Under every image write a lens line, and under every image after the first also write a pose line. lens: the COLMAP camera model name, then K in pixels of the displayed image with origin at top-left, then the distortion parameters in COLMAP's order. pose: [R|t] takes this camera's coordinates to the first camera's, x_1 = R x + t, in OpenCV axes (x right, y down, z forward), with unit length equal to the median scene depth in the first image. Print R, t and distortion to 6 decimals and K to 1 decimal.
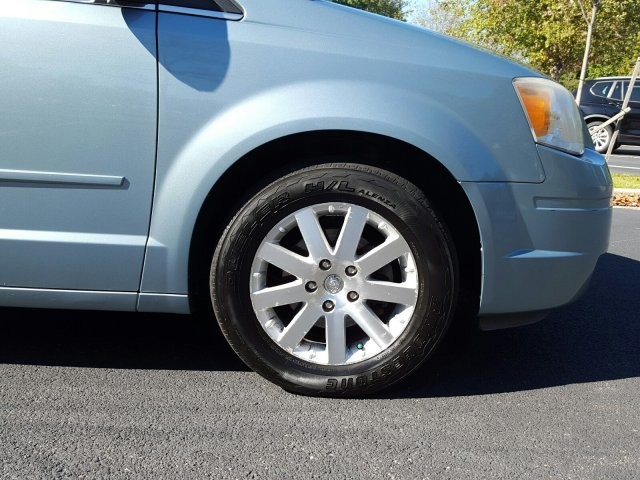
lens RADIAL K [[657.1, 0, 318.1], [0, 657.1, 242.7], [0, 0, 1]] dist [0.153176, -0.419806]
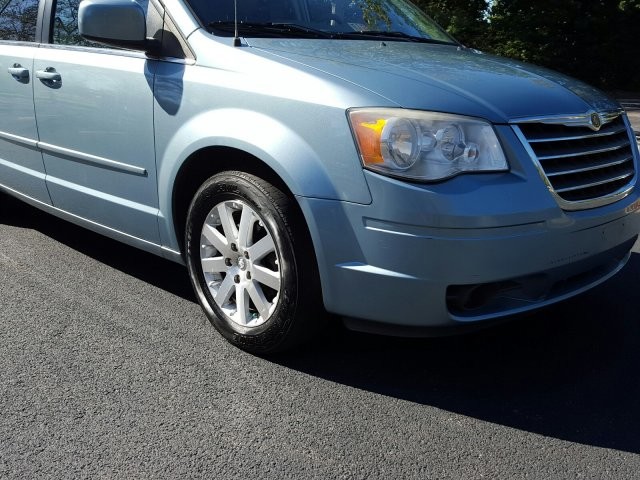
lens RADIAL K [[657.1, 0, 318.1], [0, 657.1, 242.7], [0, 0, 1]] dist [0.153176, -0.419806]
pose [[0.723749, 0.152470, -0.673008, 1.009983], [-0.144429, 0.987154, 0.068323, -0.089301], [0.674780, 0.047753, 0.736472, 0.140060]]
